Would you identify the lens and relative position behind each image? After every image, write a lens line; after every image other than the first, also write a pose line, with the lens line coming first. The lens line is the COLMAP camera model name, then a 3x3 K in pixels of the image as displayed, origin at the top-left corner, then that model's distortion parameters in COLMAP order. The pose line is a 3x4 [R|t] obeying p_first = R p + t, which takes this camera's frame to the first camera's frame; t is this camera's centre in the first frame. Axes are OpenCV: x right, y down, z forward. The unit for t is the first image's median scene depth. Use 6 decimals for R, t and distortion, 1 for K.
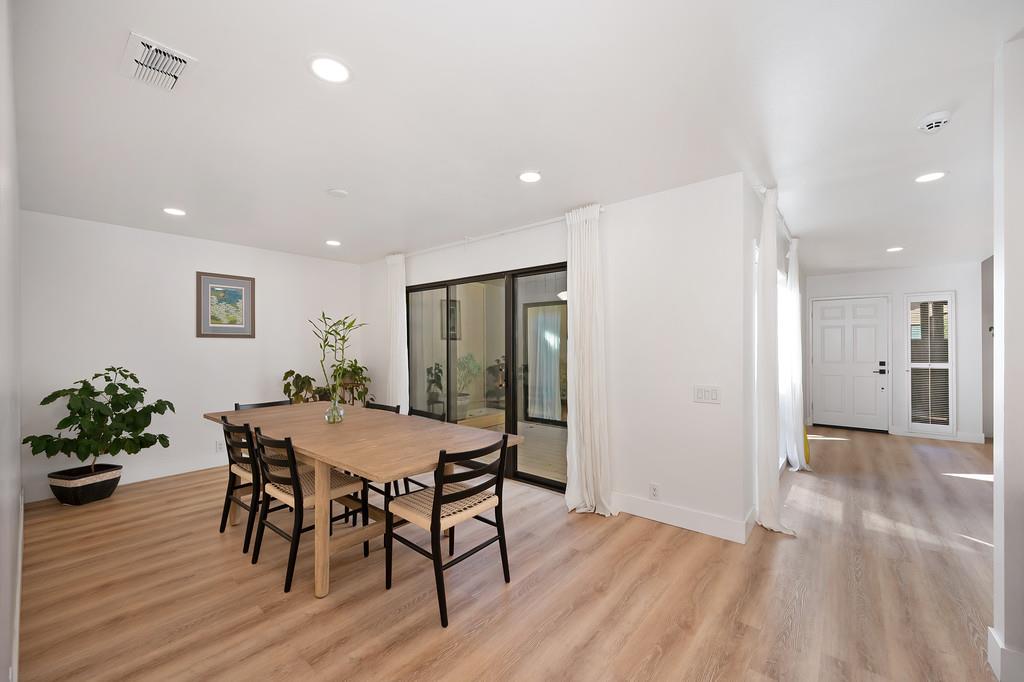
lens RADIAL K [[409.1, 0, 513.7], [0, 409.1, 346.0], [0, 0, 1]] dist [-0.000515, -0.000230]
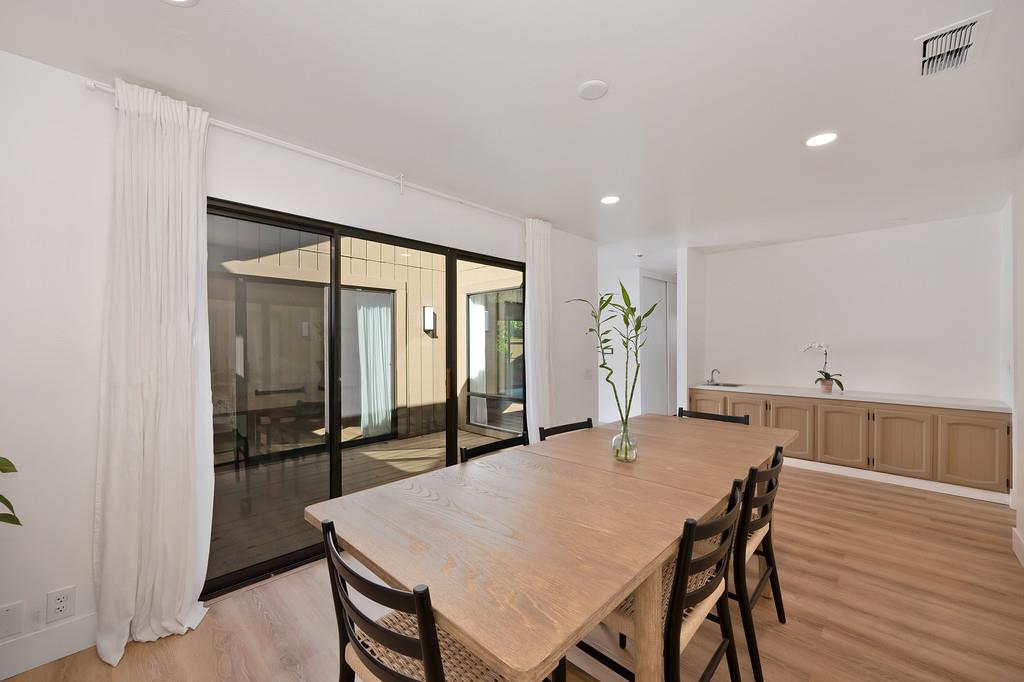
lens RADIAL K [[404.5, 0, 516.2], [0, 404.5, 347.2], [0, 0, 1]] dist [-0.000734, -0.000016]
pose [[0.061033, -0.000467, 0.998136, -0.713202], [-0.000371, 1.000000, 0.000491, 0.007662], [-0.998136, -0.000400, 0.061033, 0.745574]]
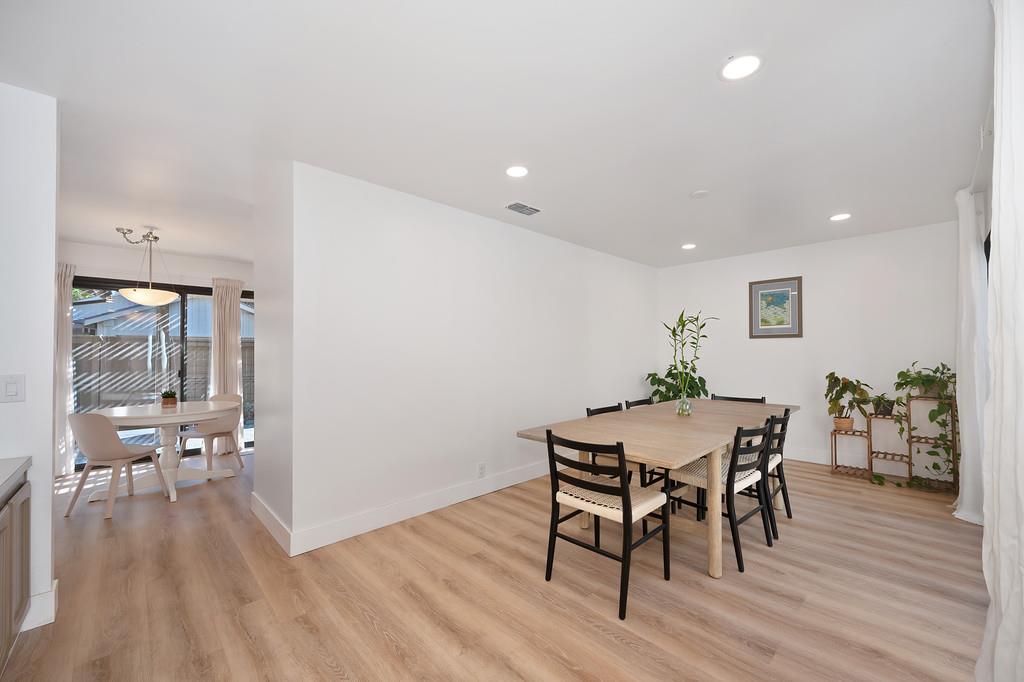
lens RADIAL K [[404.5, 0, 516.2], [0, 404.5, 347.2], [0, 0, 1]] dist [-0.000734, -0.000016]
pose [[-0.095839, -0.012241, -0.995322, 0.428290], [0.004700, 0.999908, -0.012750, 0.014479], [0.995386, -0.005899, -0.095773, 0.441237]]
